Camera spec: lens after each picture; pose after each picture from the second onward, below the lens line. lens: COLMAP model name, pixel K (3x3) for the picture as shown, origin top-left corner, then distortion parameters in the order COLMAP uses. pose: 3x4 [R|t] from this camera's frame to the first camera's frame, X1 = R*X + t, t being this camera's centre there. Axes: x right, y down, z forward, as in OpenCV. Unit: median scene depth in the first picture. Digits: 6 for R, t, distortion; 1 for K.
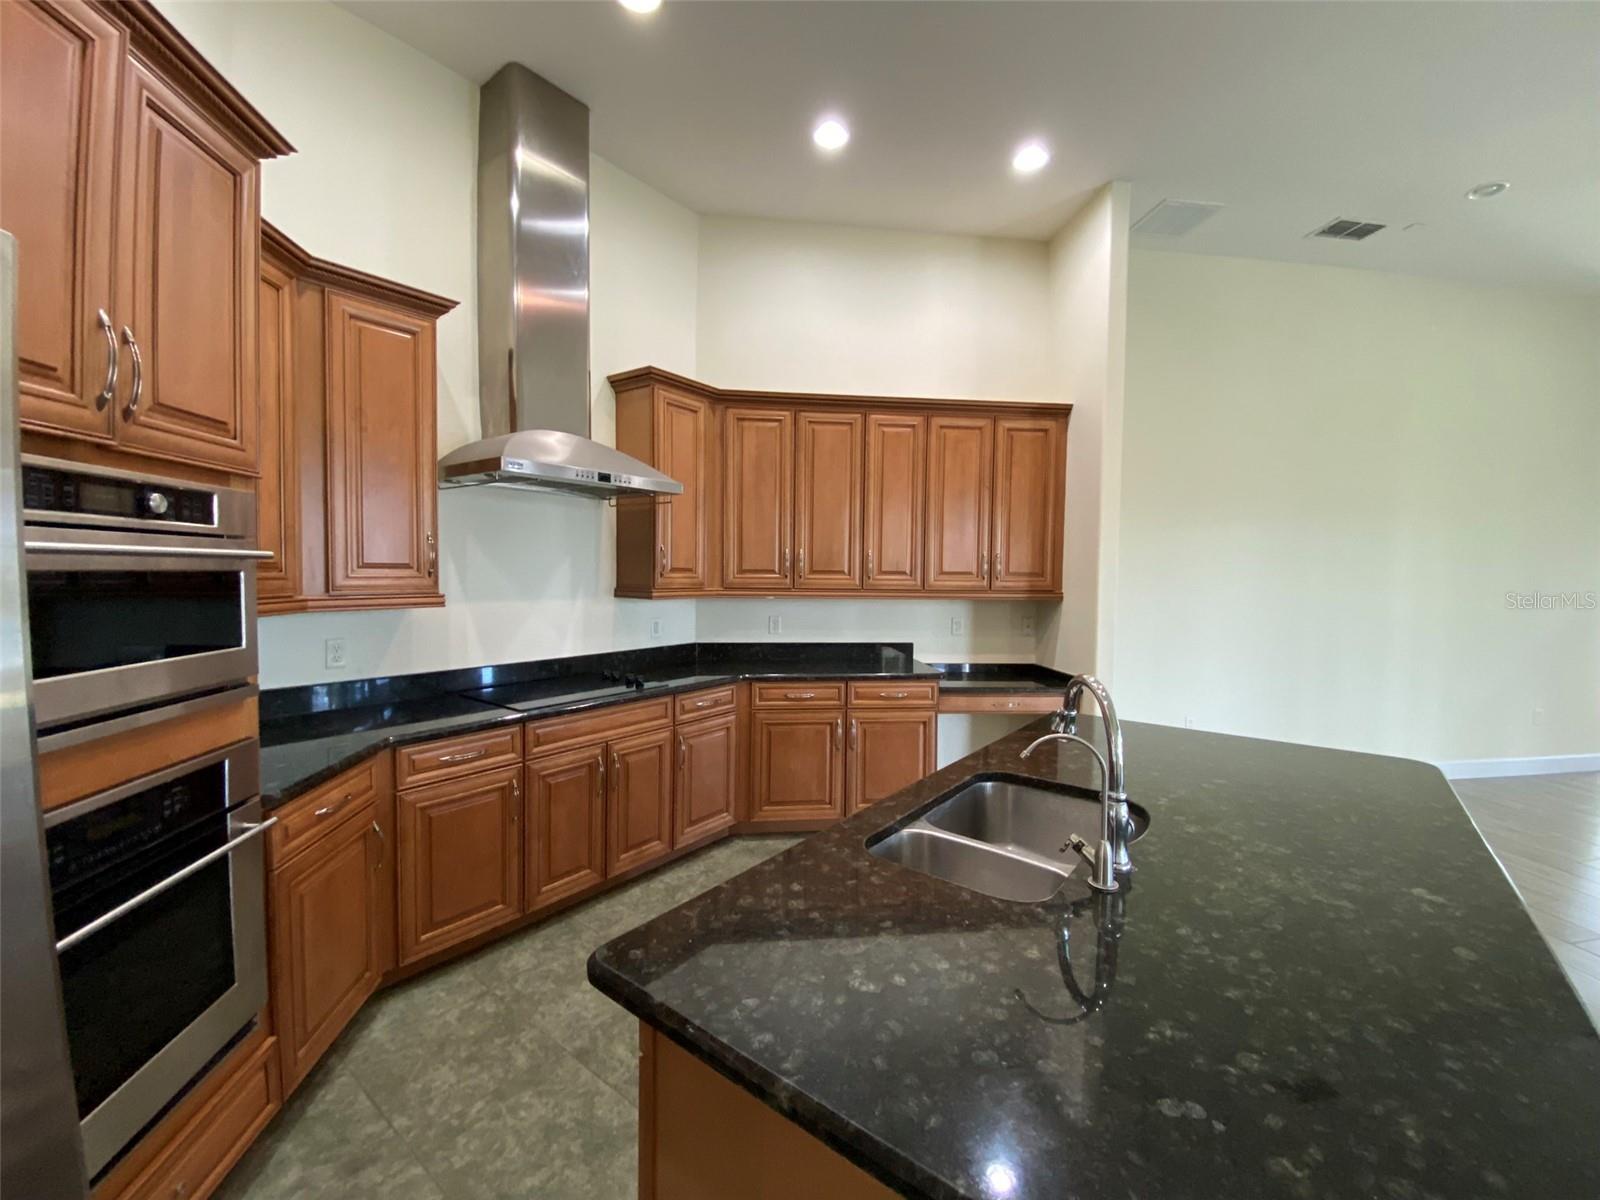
lens RADIAL K [[650.9, 0, 798.1], [0, 650.9, 597.7], [0, 0, 1]] dist [0.018119, -0.018769]
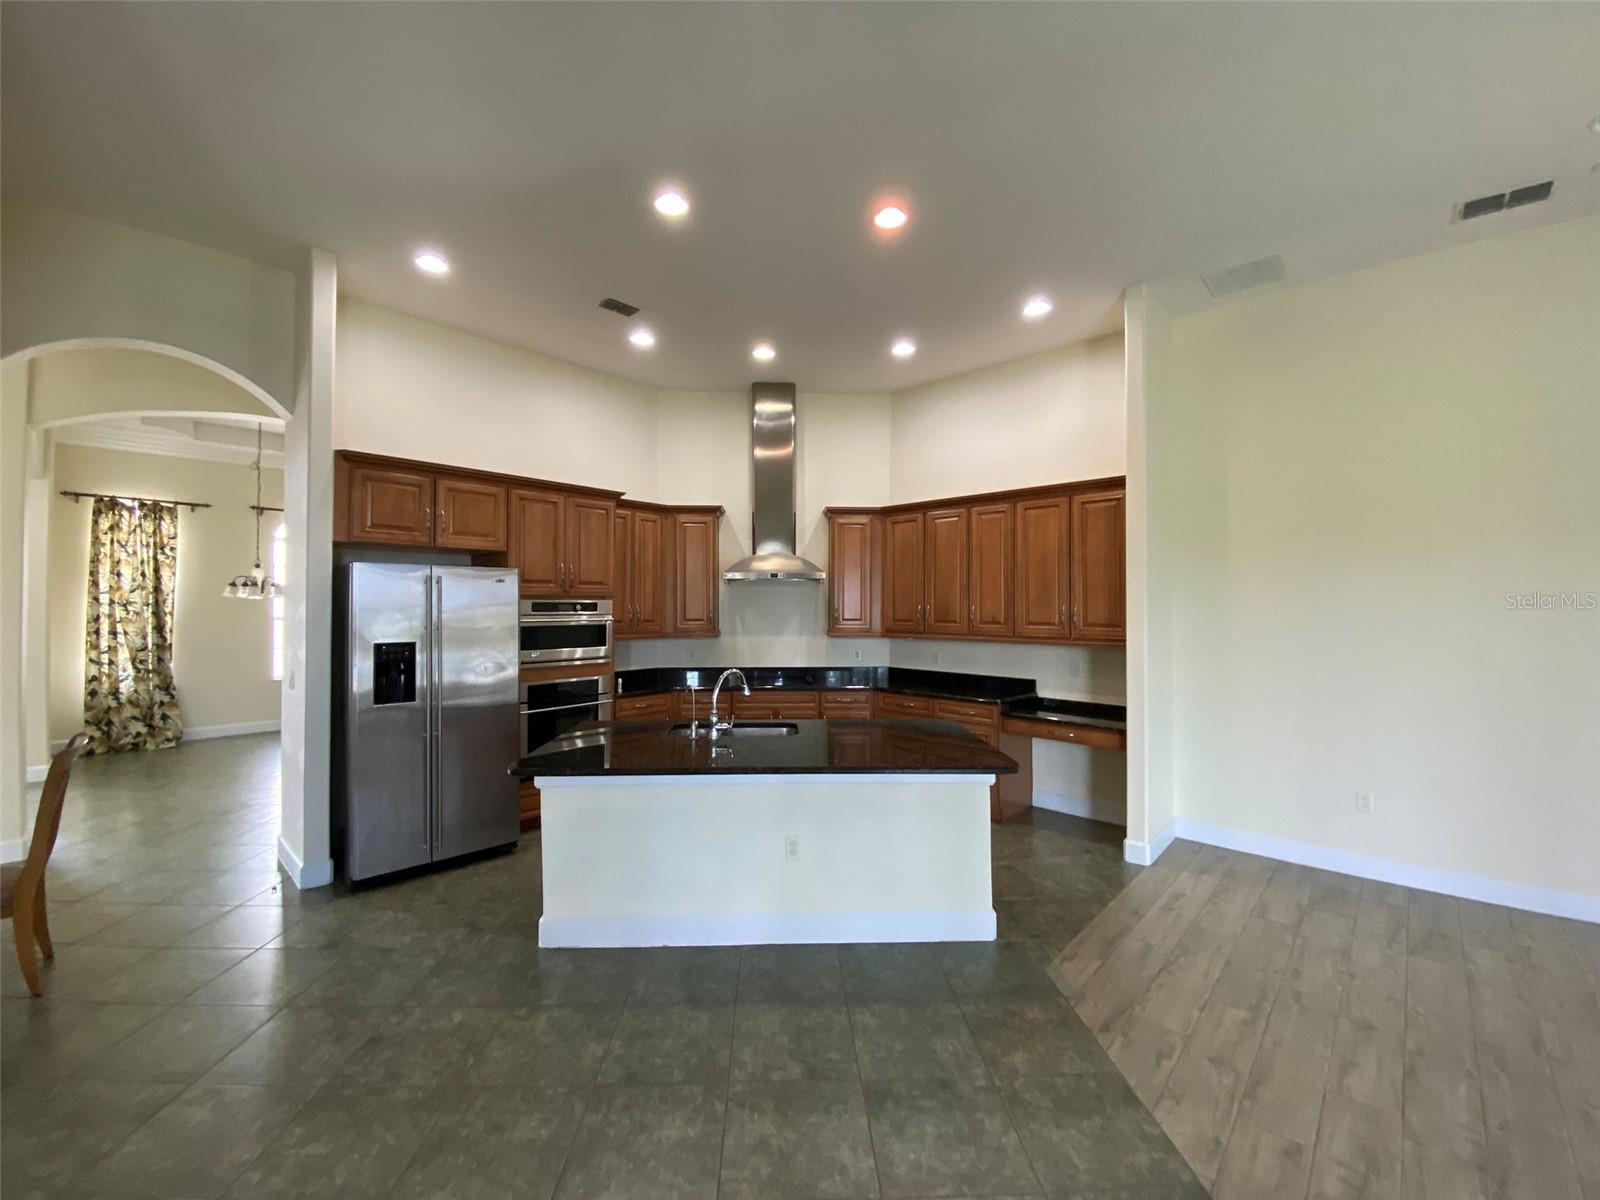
lens RADIAL K [[650.9, 0, 800.5], [0, 650.9, 598.7], [0, 0, 1]] dist [0.018119, -0.018769]
pose [[0.643824, -0.018568, -0.764949, 1.316024], [-0.024278, 0.998706, -0.044676, -0.025749], [0.764789, 0.047335, 0.642540, -0.226153]]
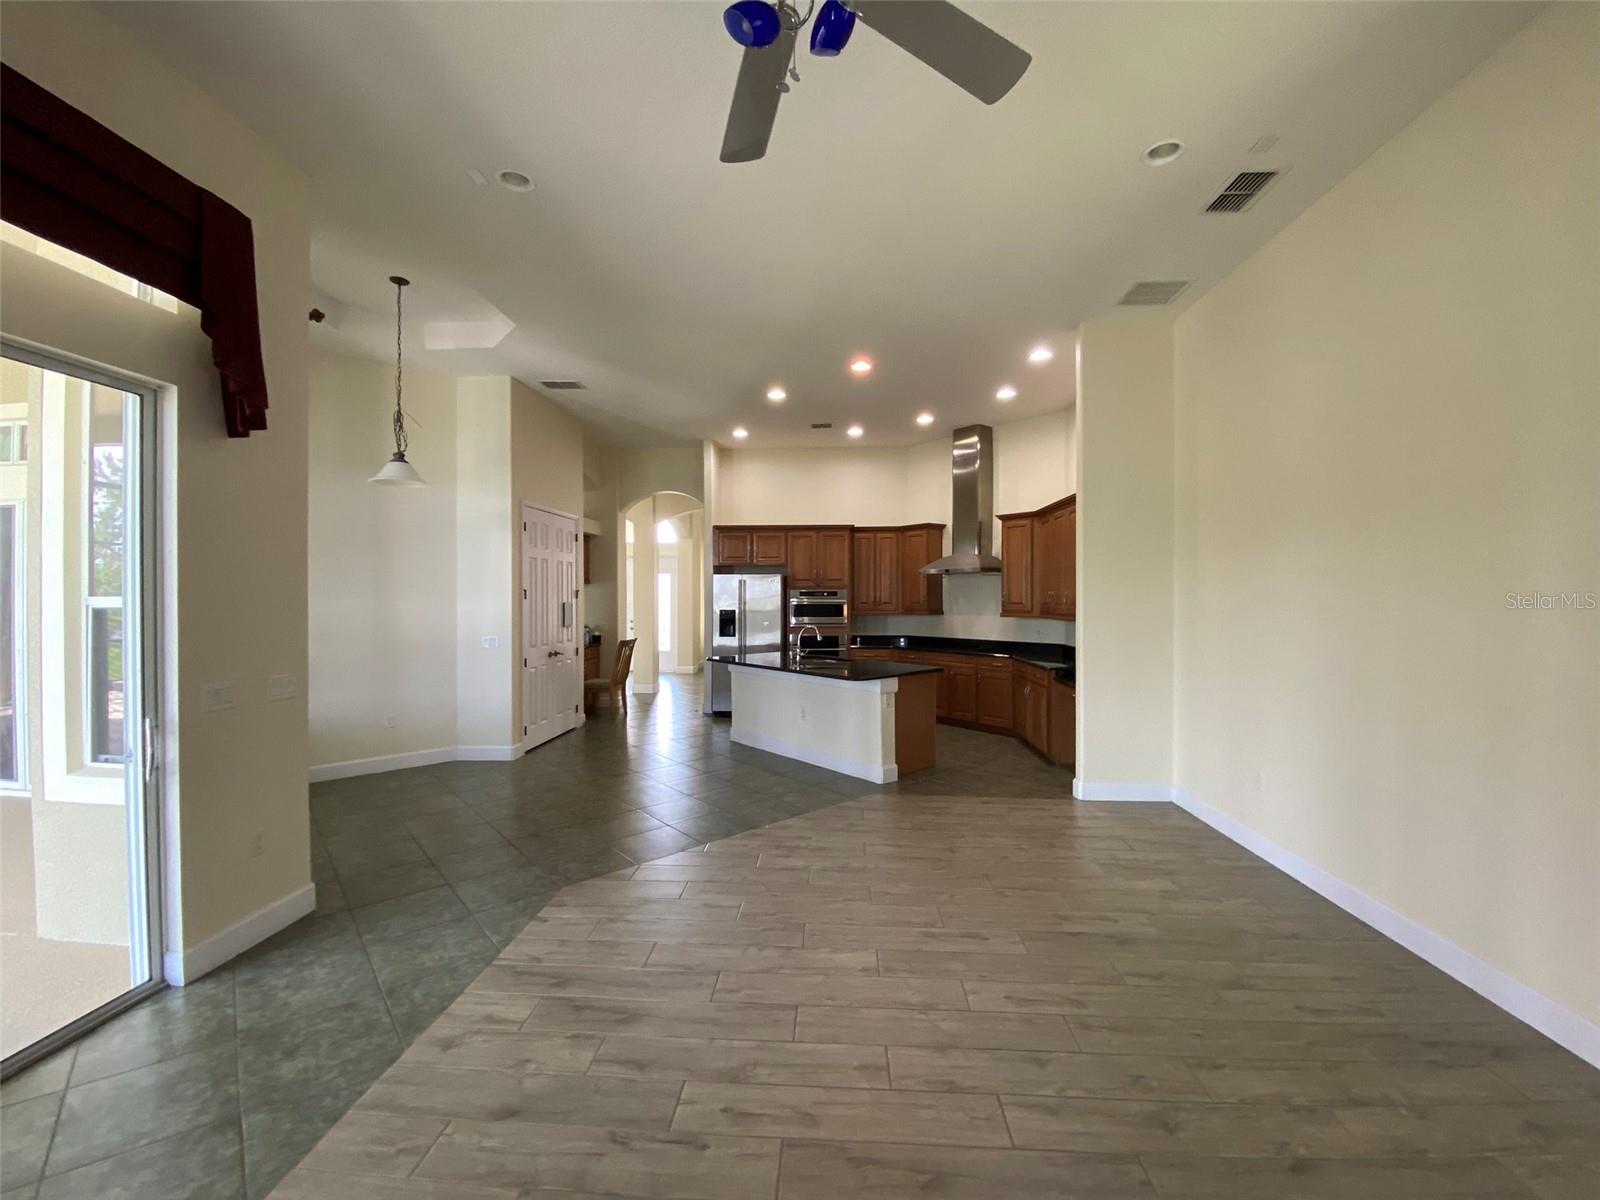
lens RADIAL K [[650.9, 0, 793.6], [0, 650.9, 591.2], [0, 0, 1]] dist [0.018119, -0.018769]
pose [[-0.198797, -0.019876, -0.979839, 2.657847], [-0.039258, 0.999153, -0.012303, -0.035665], [0.979254, 0.036020, -0.199409, 0.935103]]
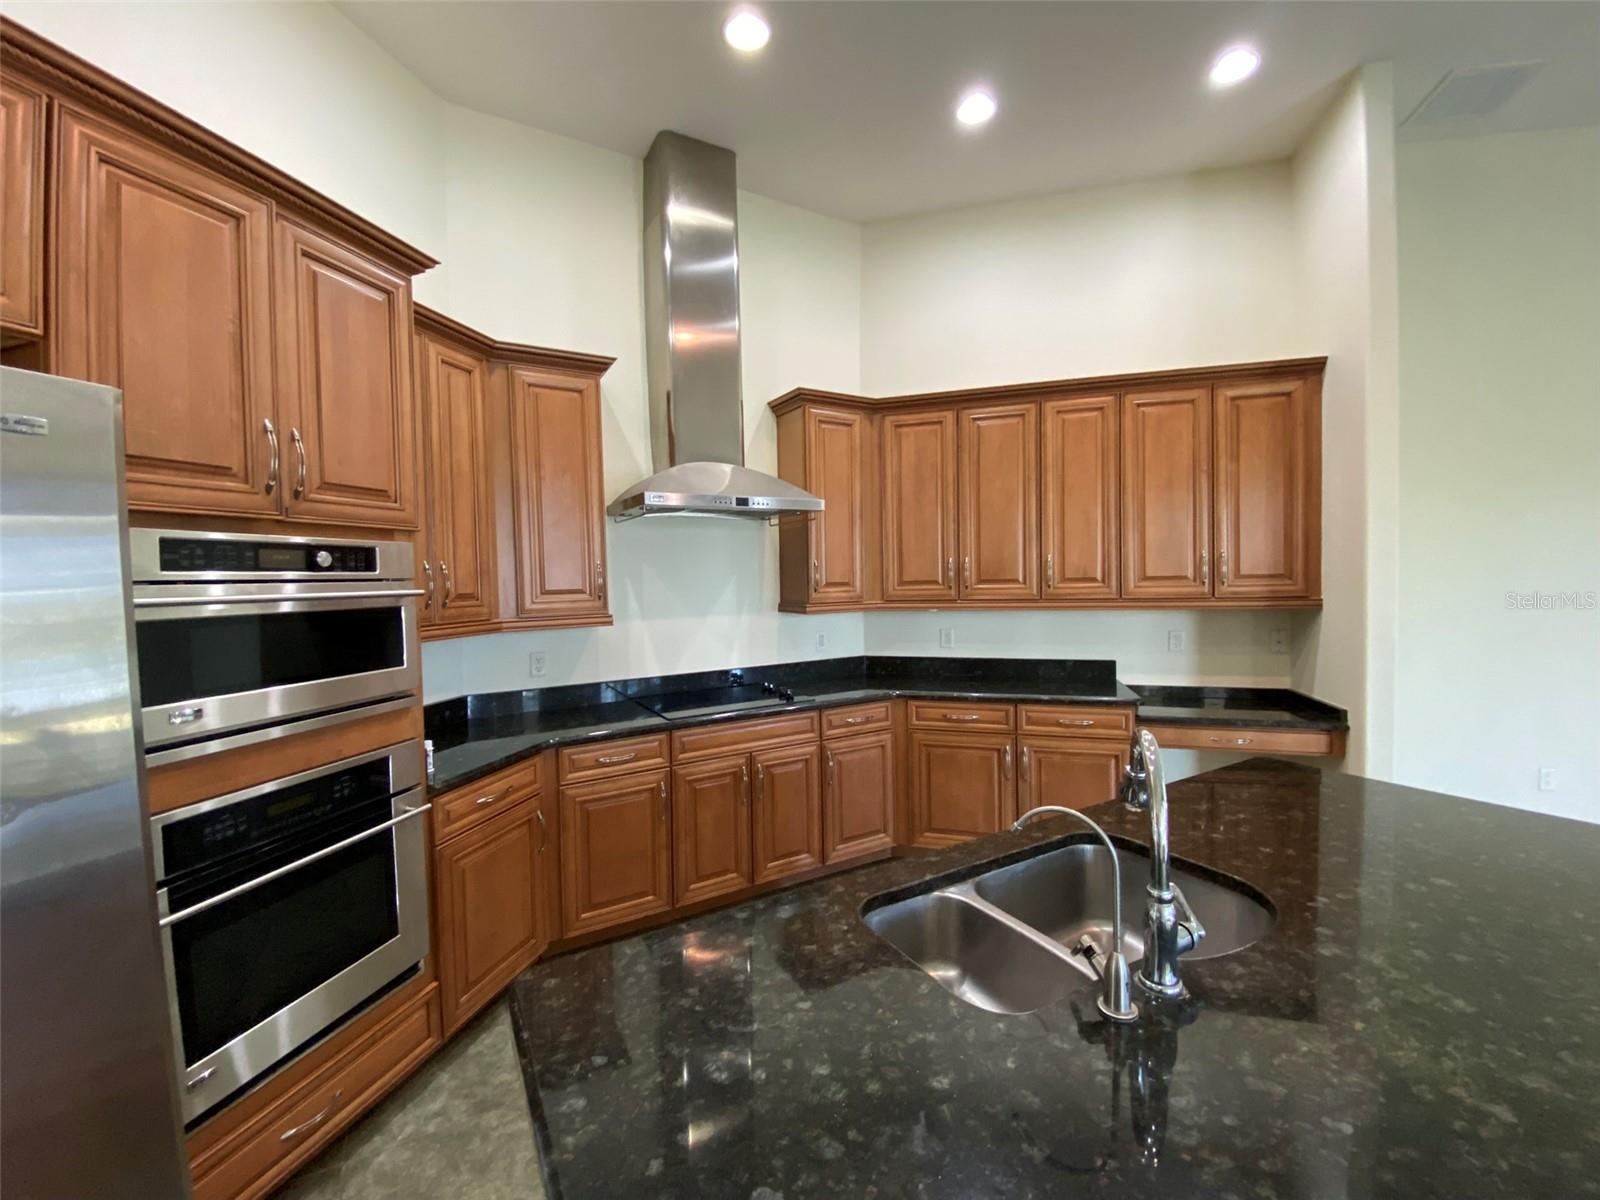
lens RADIAL K [[650.9, 0, 798.0], [0, 650.9, 597.6], [0, 0, 1]] dist [0.018119, -0.018769]
pose [[0.925048, -0.018588, -0.379396, 0.185123], [0.016542, 0.999826, -0.008652, -0.018661], [0.379491, 0.001727, 0.925194, 0.066221]]
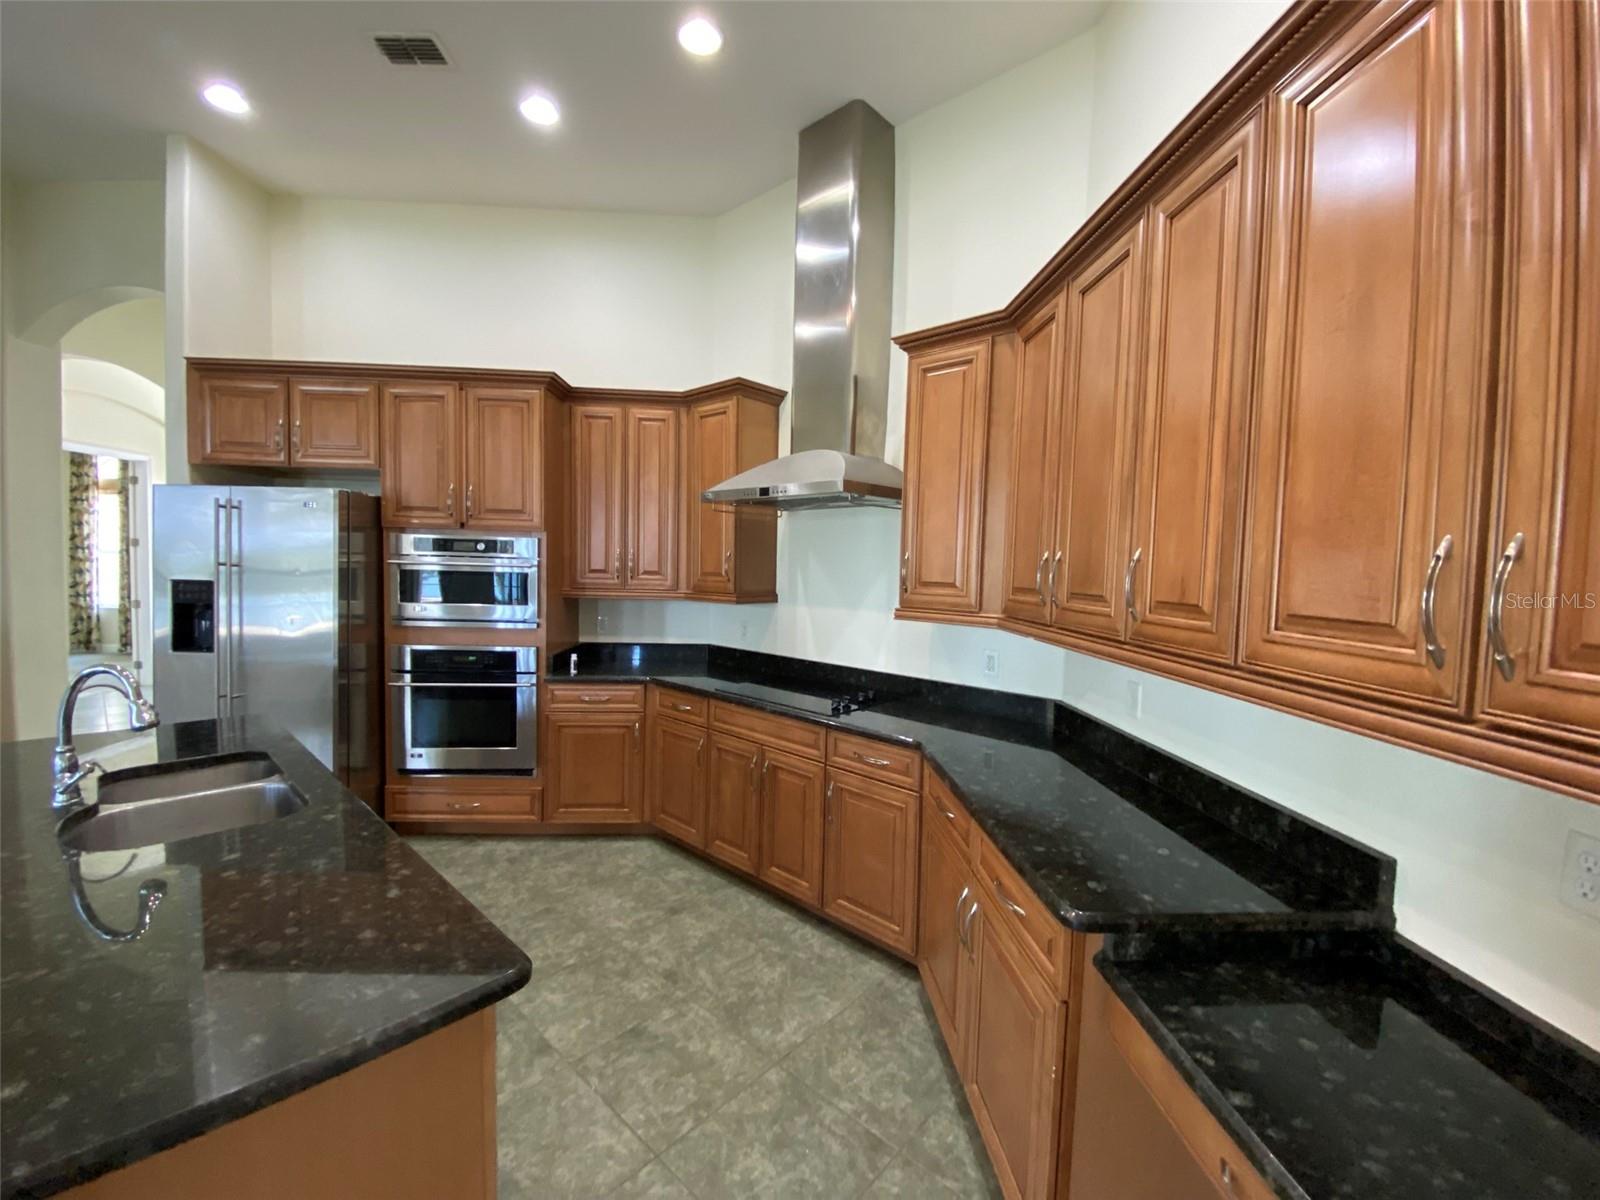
lens RADIAL K [[650.9, 0, 803.0], [0, 650.9, 596.9], [0, 0, 1]] dist [0.018119, -0.018769]
pose [[-0.075616, 0.037187, -0.996443, 0.758626], [-0.066858, 0.996866, 0.042276, -0.065445], [0.994893, 0.069816, -0.072892, 1.179155]]
